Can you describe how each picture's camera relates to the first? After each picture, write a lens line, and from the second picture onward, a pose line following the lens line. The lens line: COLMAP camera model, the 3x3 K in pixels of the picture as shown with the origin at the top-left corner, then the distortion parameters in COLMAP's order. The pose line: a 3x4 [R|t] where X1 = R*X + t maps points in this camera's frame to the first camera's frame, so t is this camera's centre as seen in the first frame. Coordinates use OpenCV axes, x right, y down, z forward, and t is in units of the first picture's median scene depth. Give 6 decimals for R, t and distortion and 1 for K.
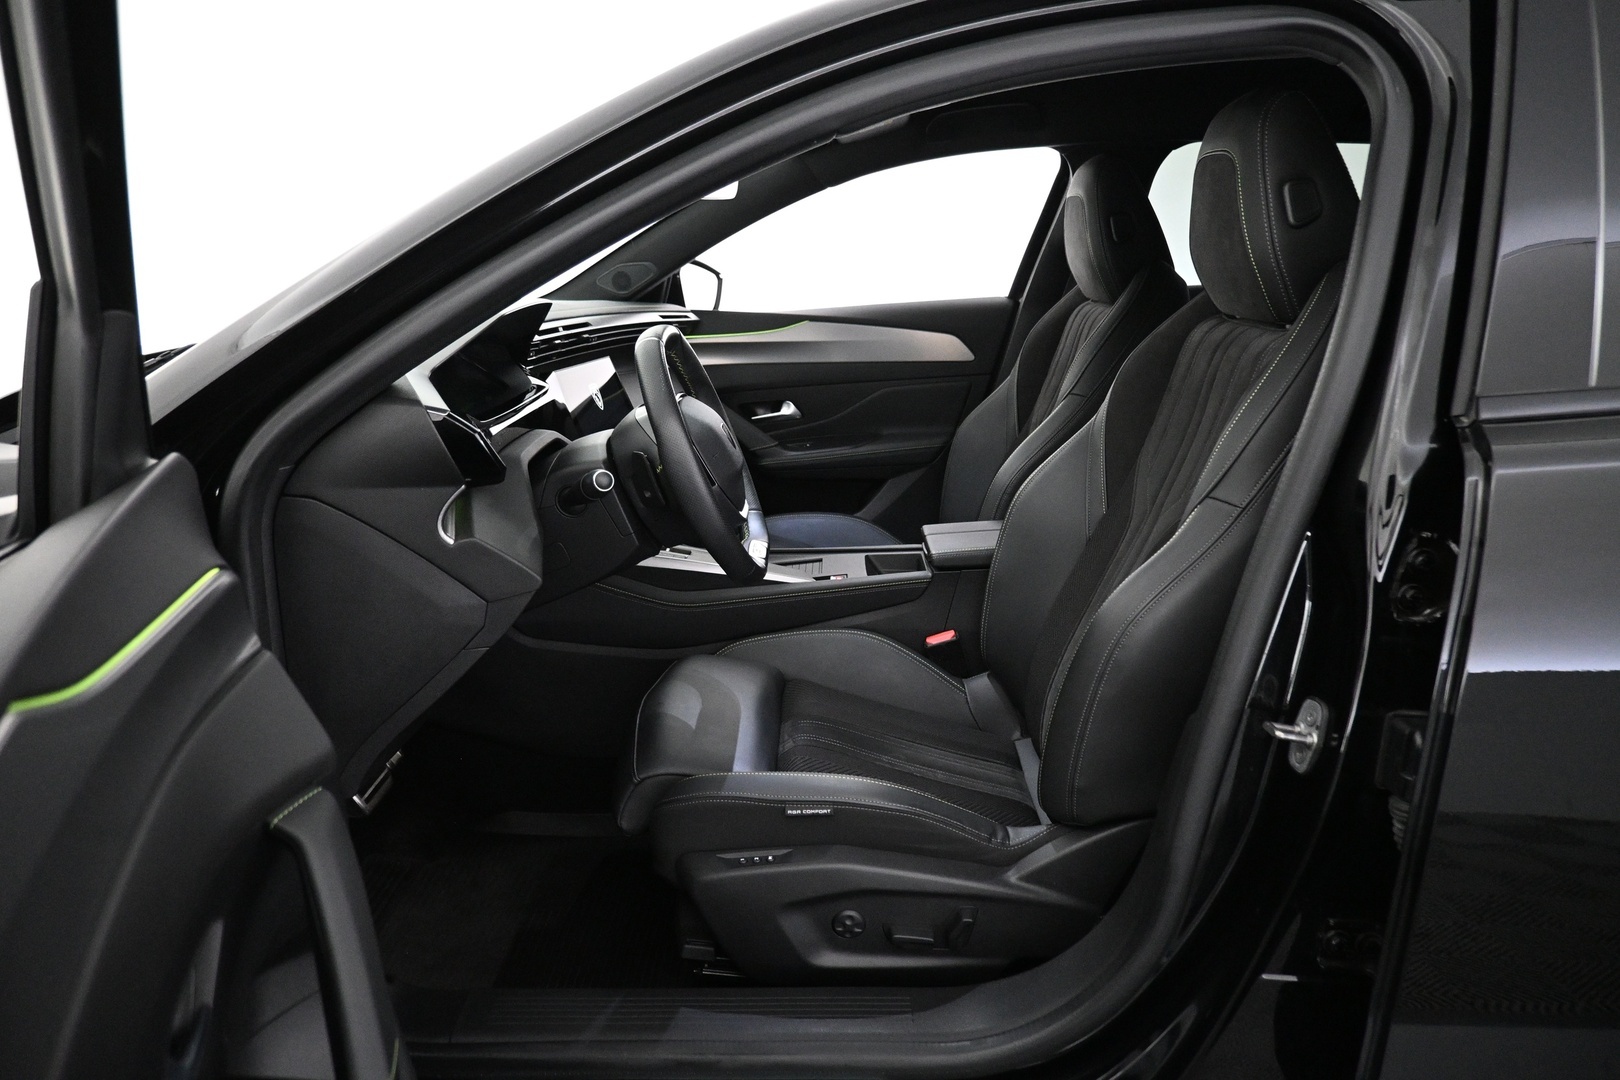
lens RADIAL K [[1112.0, 0, 810.0], [0, 1112.0, 540.0], [0, 0, 1]] dist [0.001427, 0.003564]
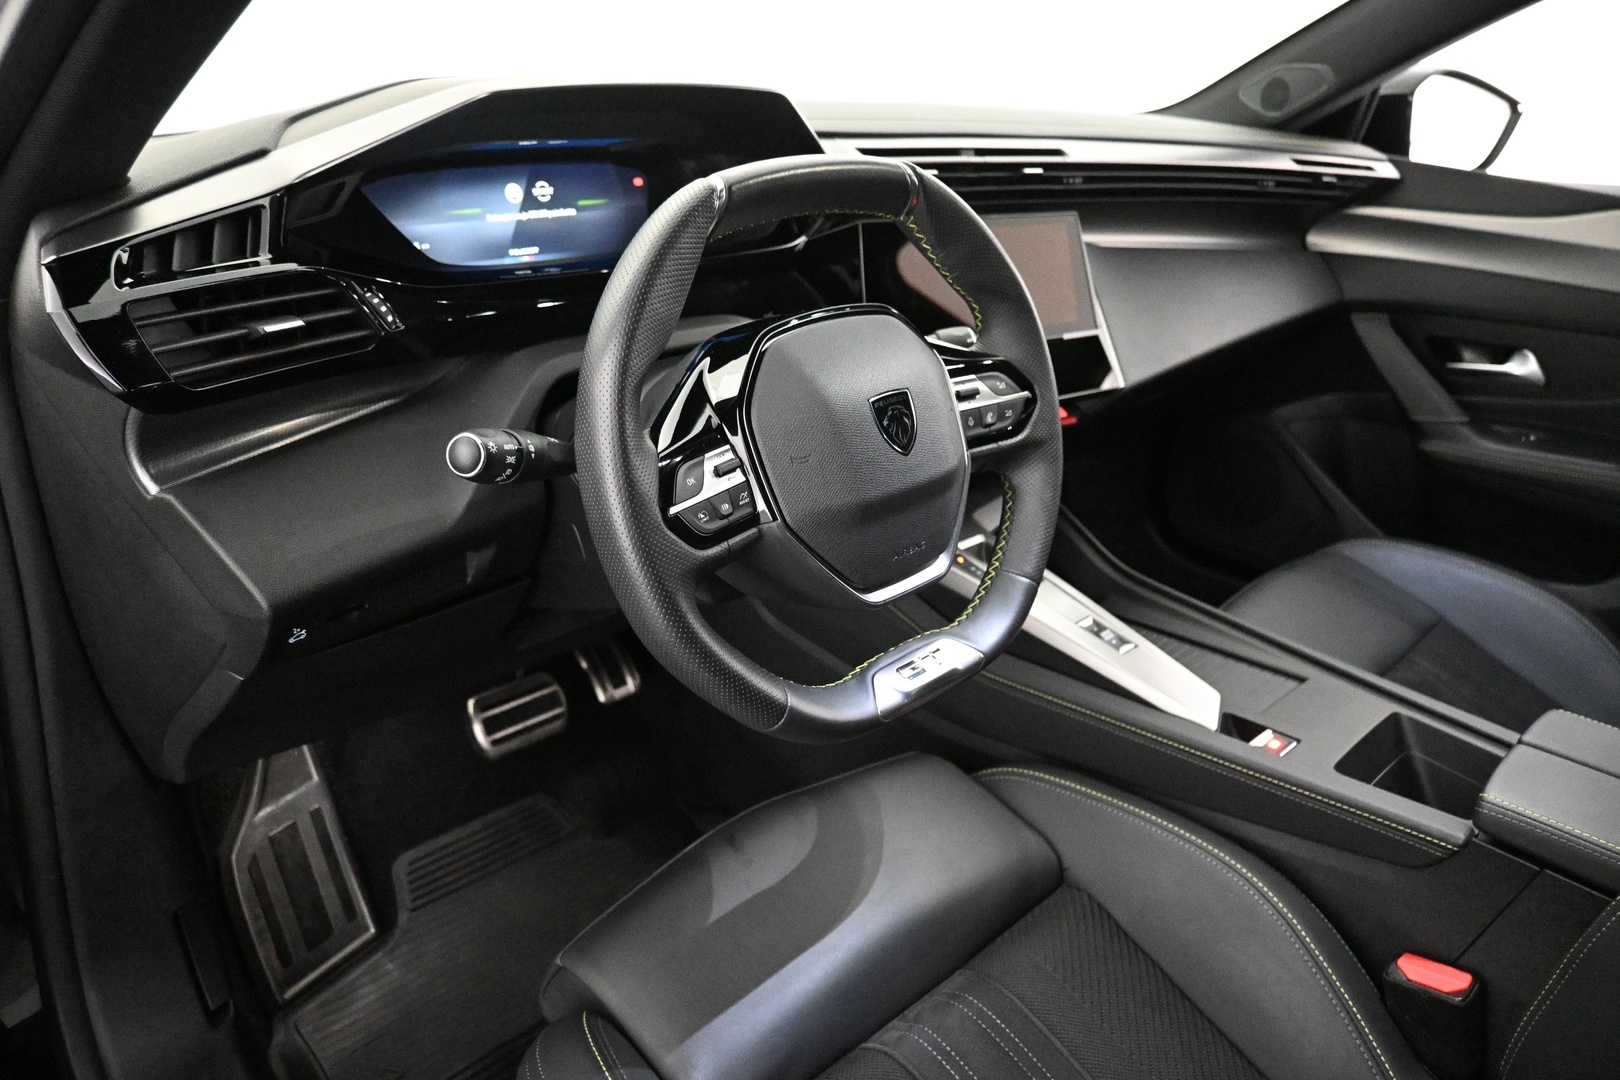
lens RADIAL K [[1112.0, 0, 810.0], [0, 1112.0, 540.0], [0, 0, 1]] dist [0.001427, 0.003564]
pose [[0.694380, 0.347914, -0.629915, 0.121883], [-0.248165, 0.937433, 0.244200, -0.089805], [0.675463, -0.013245, 0.737275, 0.376134]]
